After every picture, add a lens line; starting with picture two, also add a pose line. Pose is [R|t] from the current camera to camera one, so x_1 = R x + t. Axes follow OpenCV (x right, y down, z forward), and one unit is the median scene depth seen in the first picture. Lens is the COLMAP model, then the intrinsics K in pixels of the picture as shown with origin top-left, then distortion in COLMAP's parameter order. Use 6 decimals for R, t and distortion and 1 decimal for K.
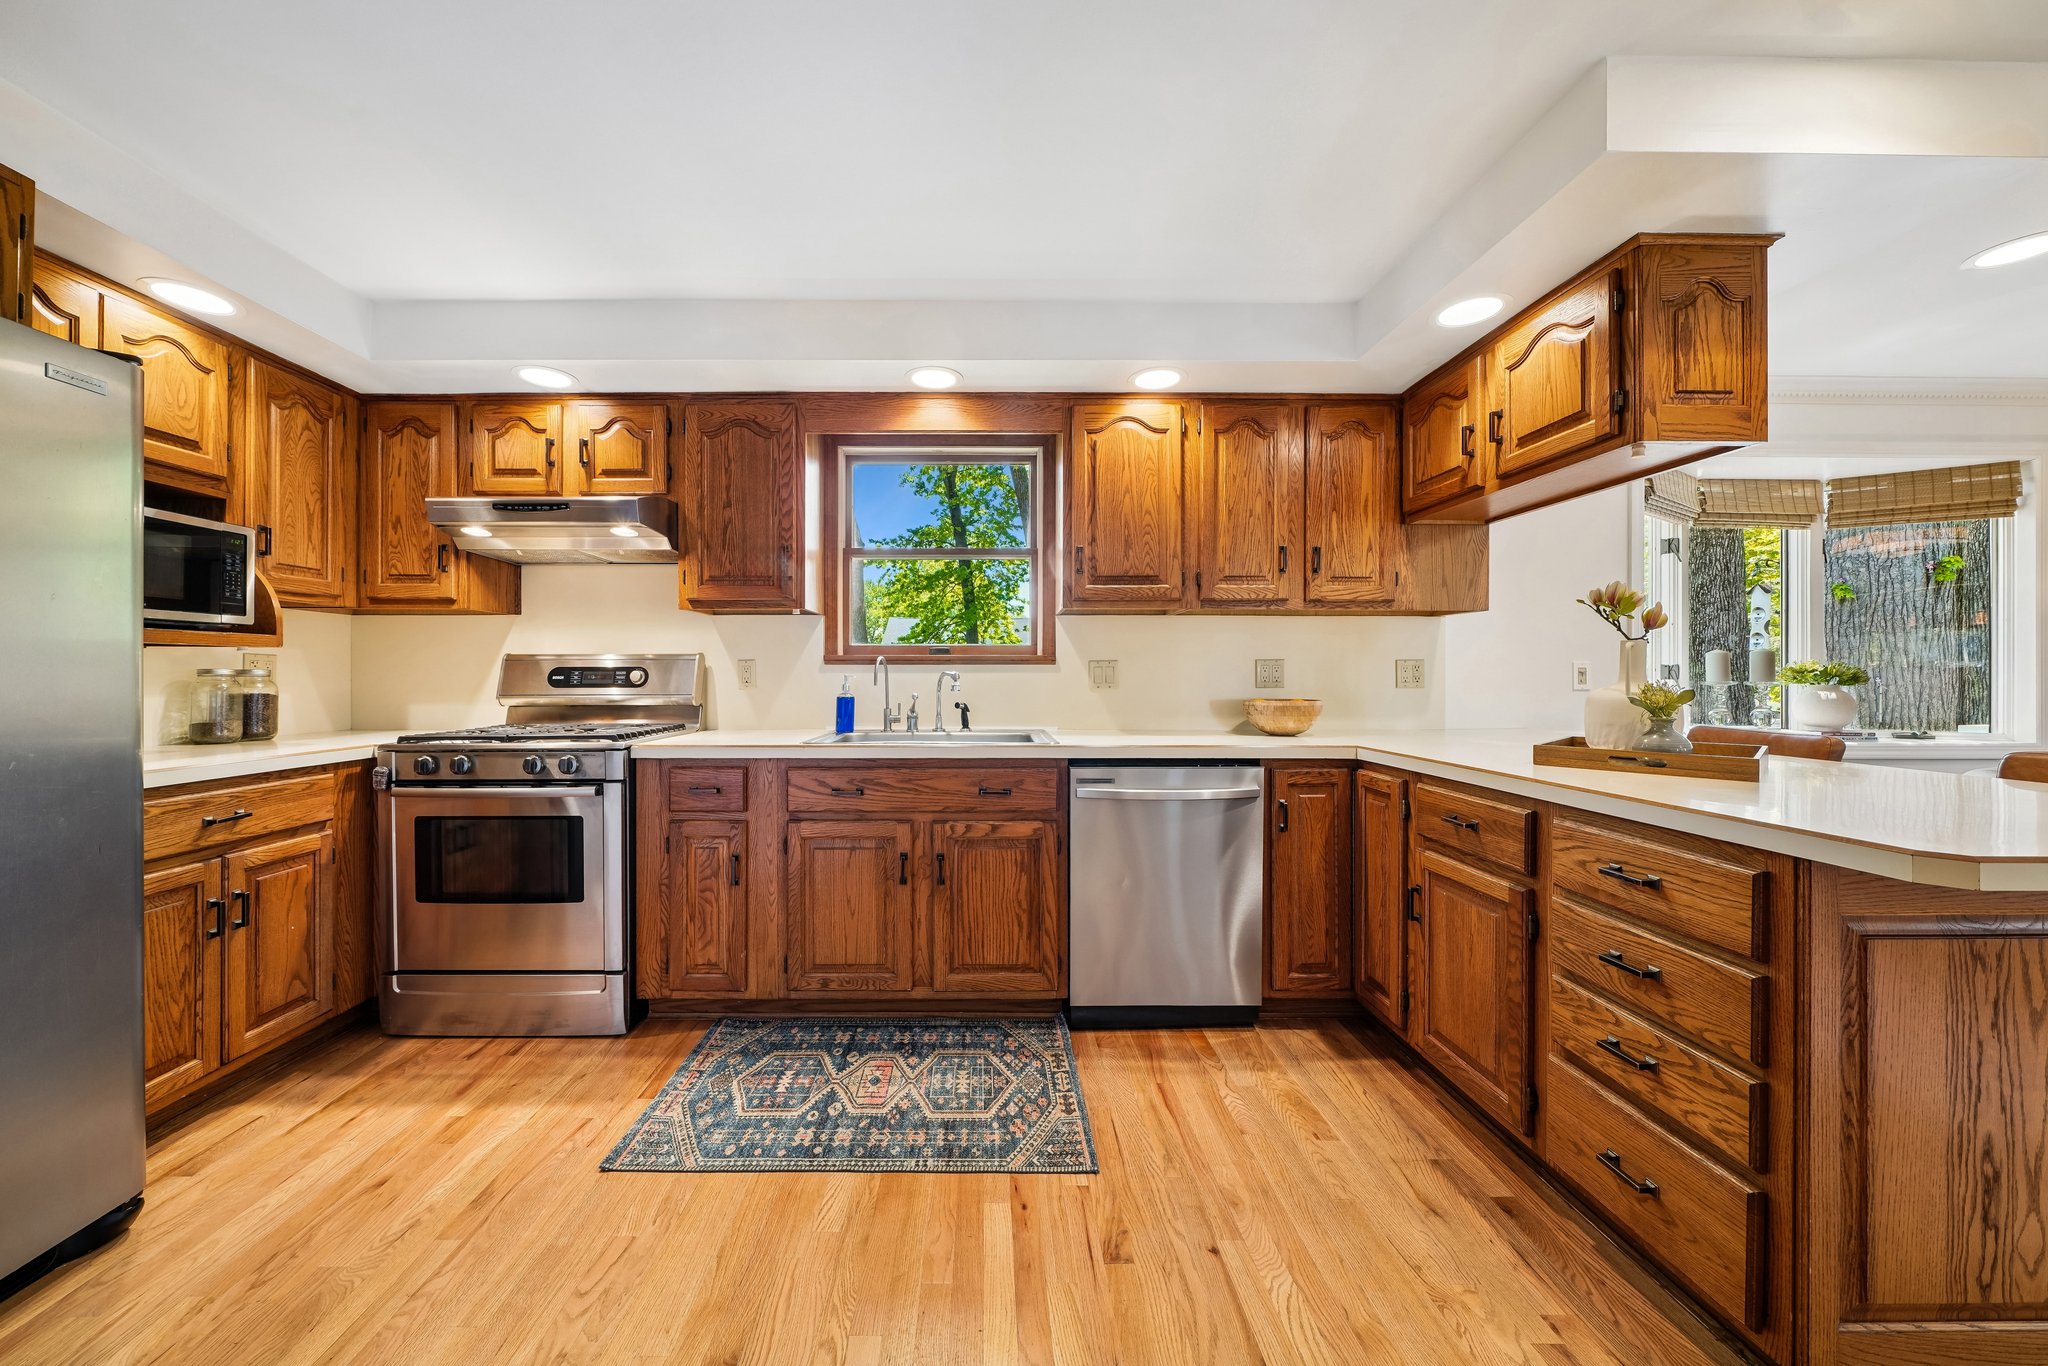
lens RADIAL K [[712.7, 0, 980.7], [0, 712.7, 675.1], [0, 0, 1]] dist [-0.005517, 0.000166]
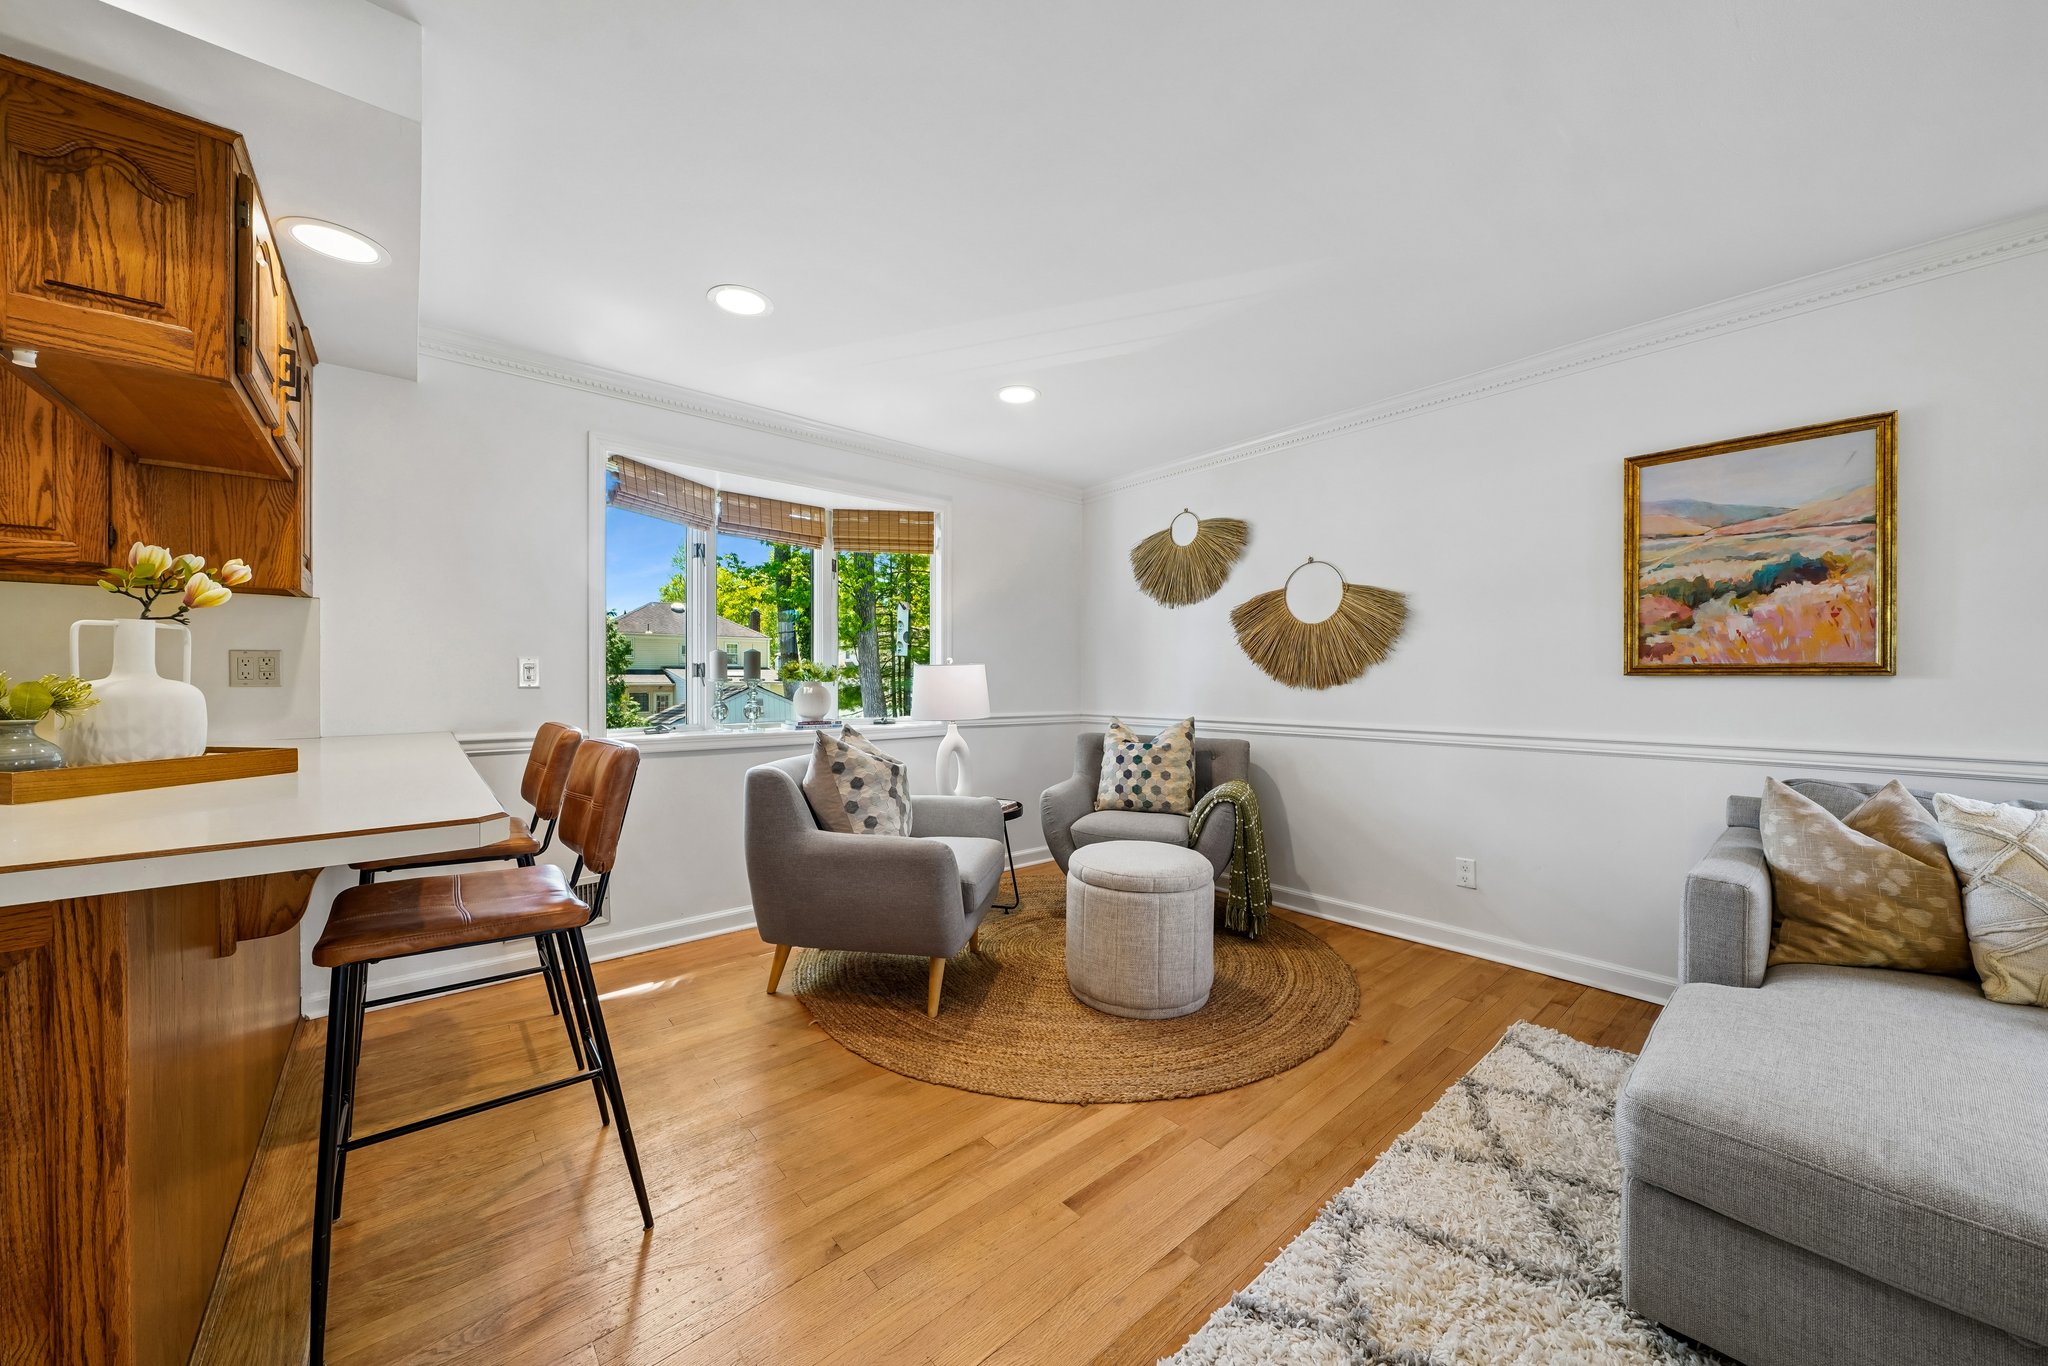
lens RADIAL K [[711.2, 0, 1021.0], [0, 711.2, 681.2], [0, 0, 1]] dist [-0.006385, -0.000046]
pose [[0.761007, -0.001907, 0.648740, 0.941356], [-0.000428, 0.999994, 0.003441, 0.011875], [-0.648743, -0.002896, 0.761002, -0.163685]]
